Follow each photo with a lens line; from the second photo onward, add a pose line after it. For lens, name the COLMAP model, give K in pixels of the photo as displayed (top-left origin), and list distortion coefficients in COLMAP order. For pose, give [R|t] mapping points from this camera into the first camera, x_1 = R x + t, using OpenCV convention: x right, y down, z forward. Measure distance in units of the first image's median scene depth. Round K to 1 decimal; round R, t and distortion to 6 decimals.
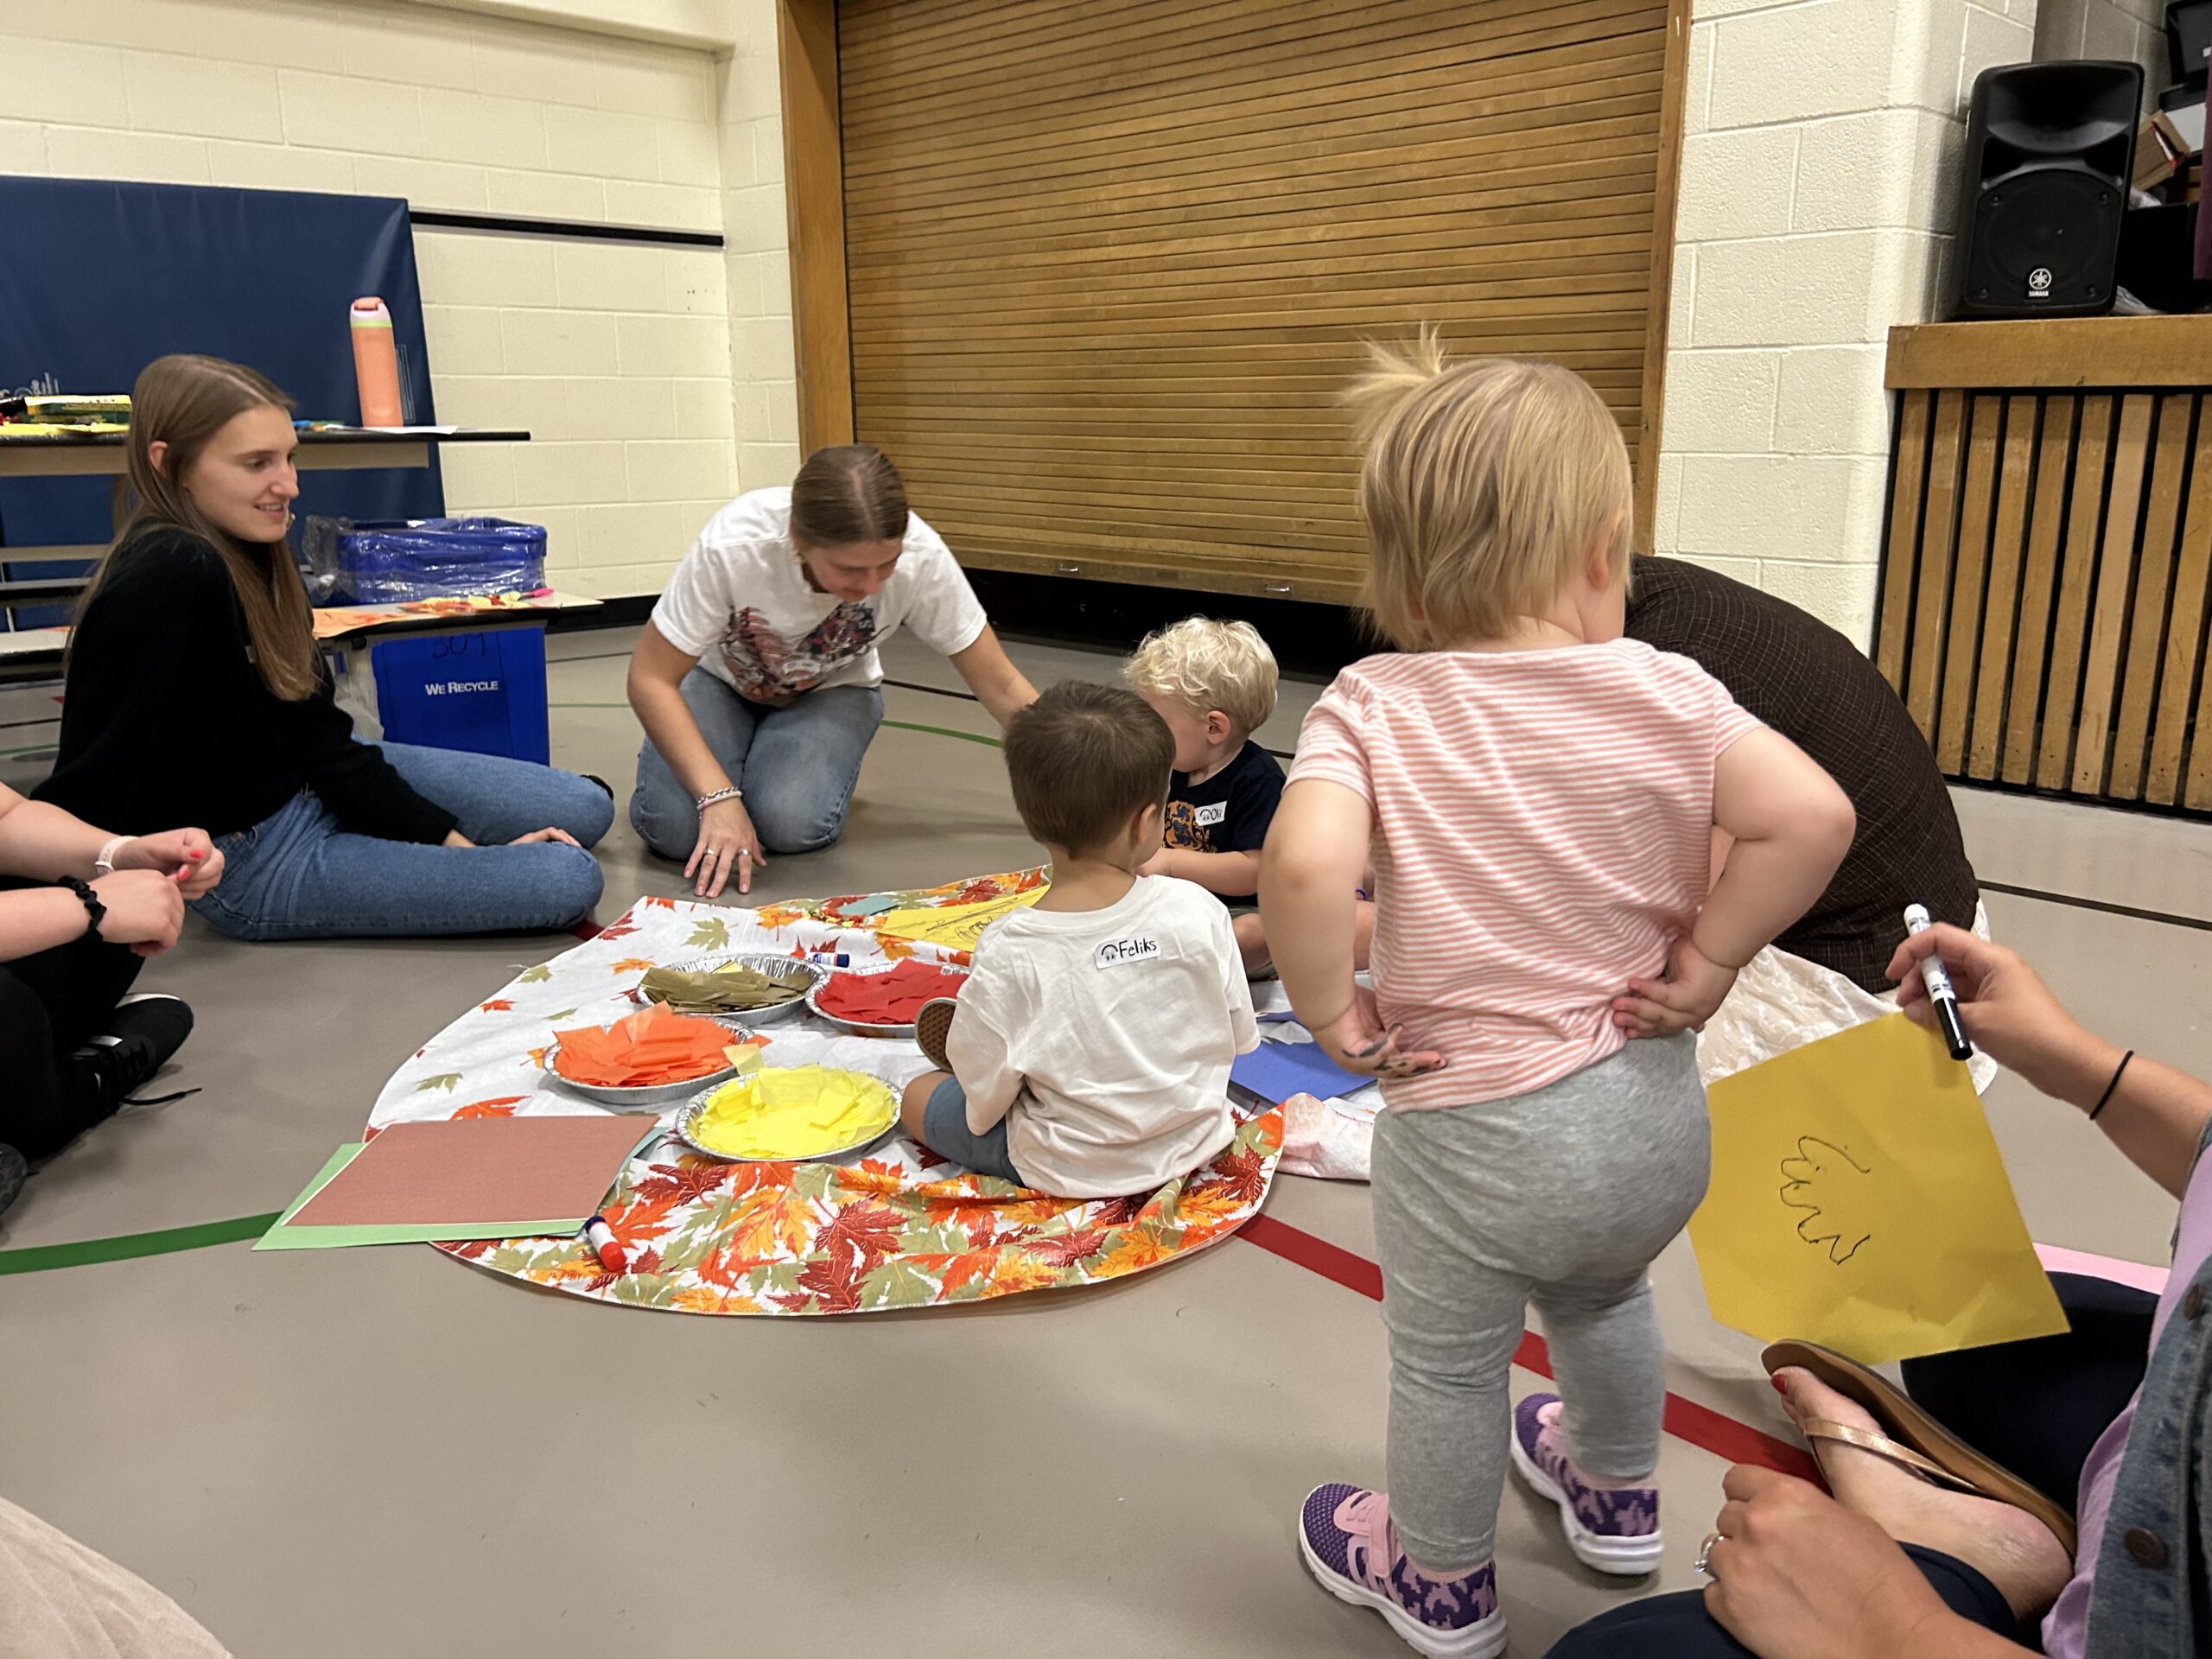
lens RADIAL K [[1711.5, 0, 1106.0], [0, 1711.5, 829.5], [0, 0, 1]] dist [0.002870, 0.011154]
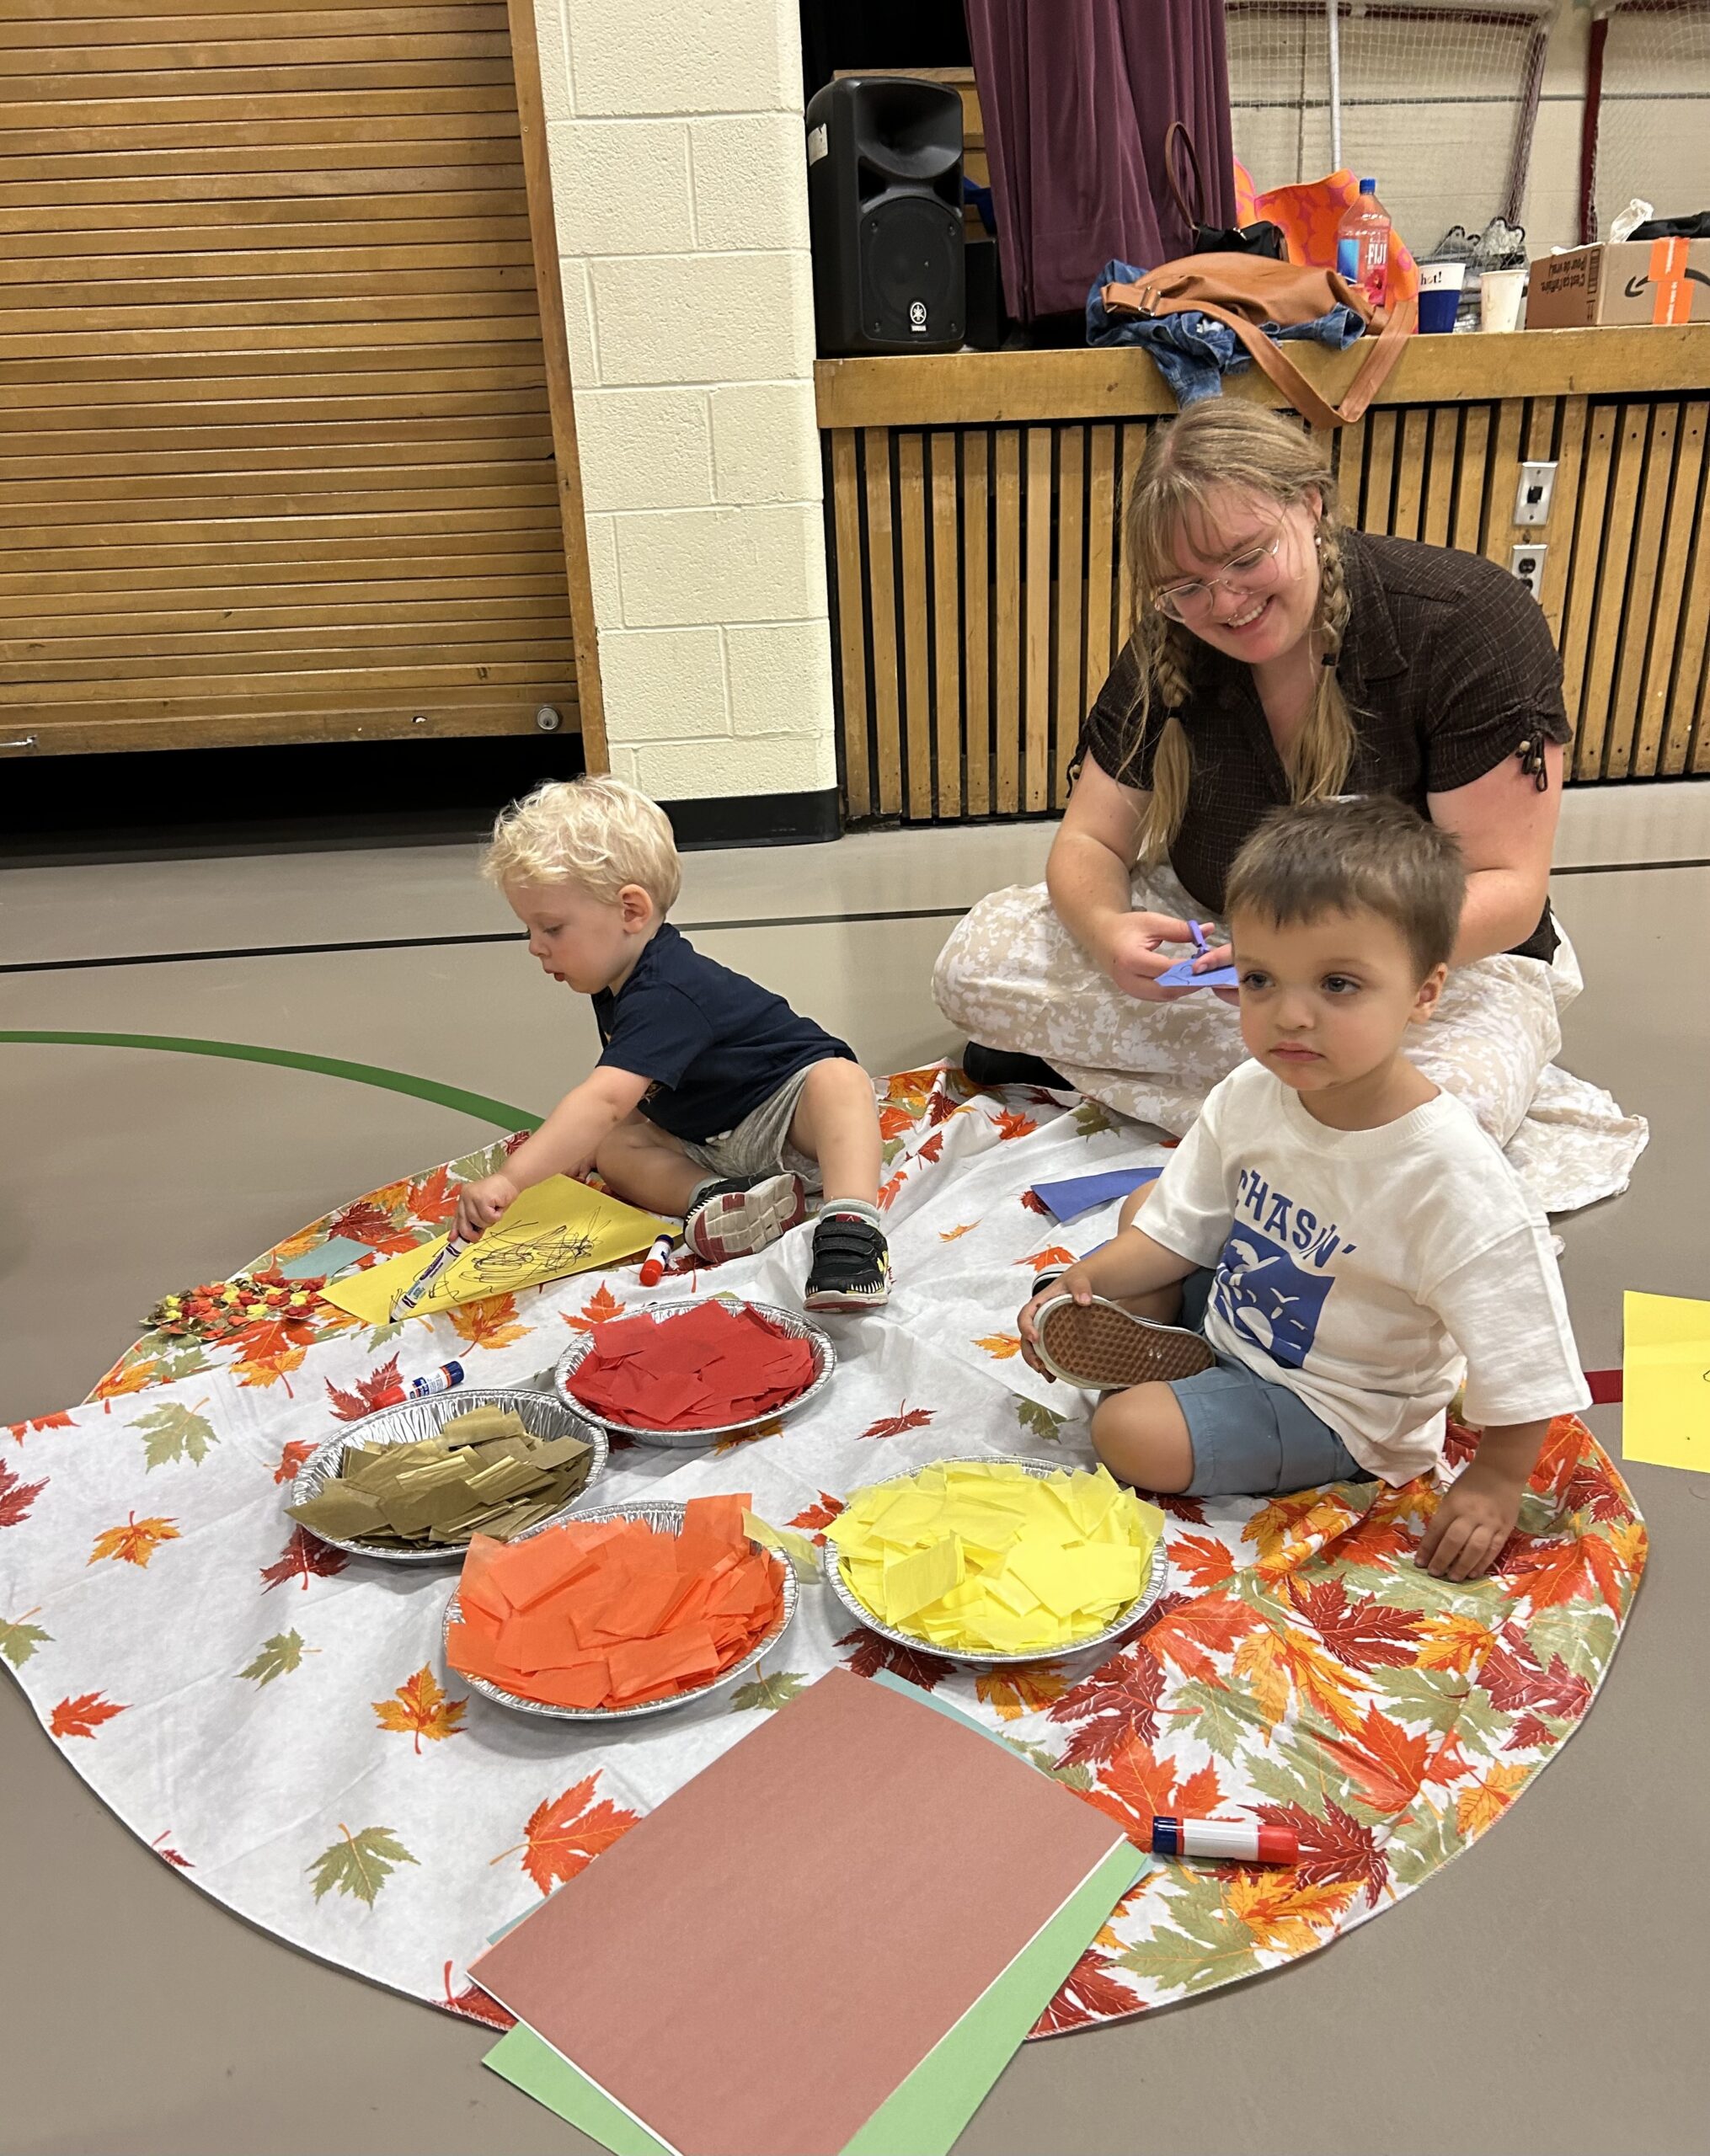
lens RADIAL K [[1723.0, 0, 855.5], [0, 1723.0, 1181.9], [0, 0, 1]] dist [0.051552, -0.060165]
pose [[0.619508, -0.328870, 0.712779, -0.386576], [0.225728, 0.944292, 0.239497, -0.087593], [-0.751835, 0.012524, 0.659232, 0.351718]]
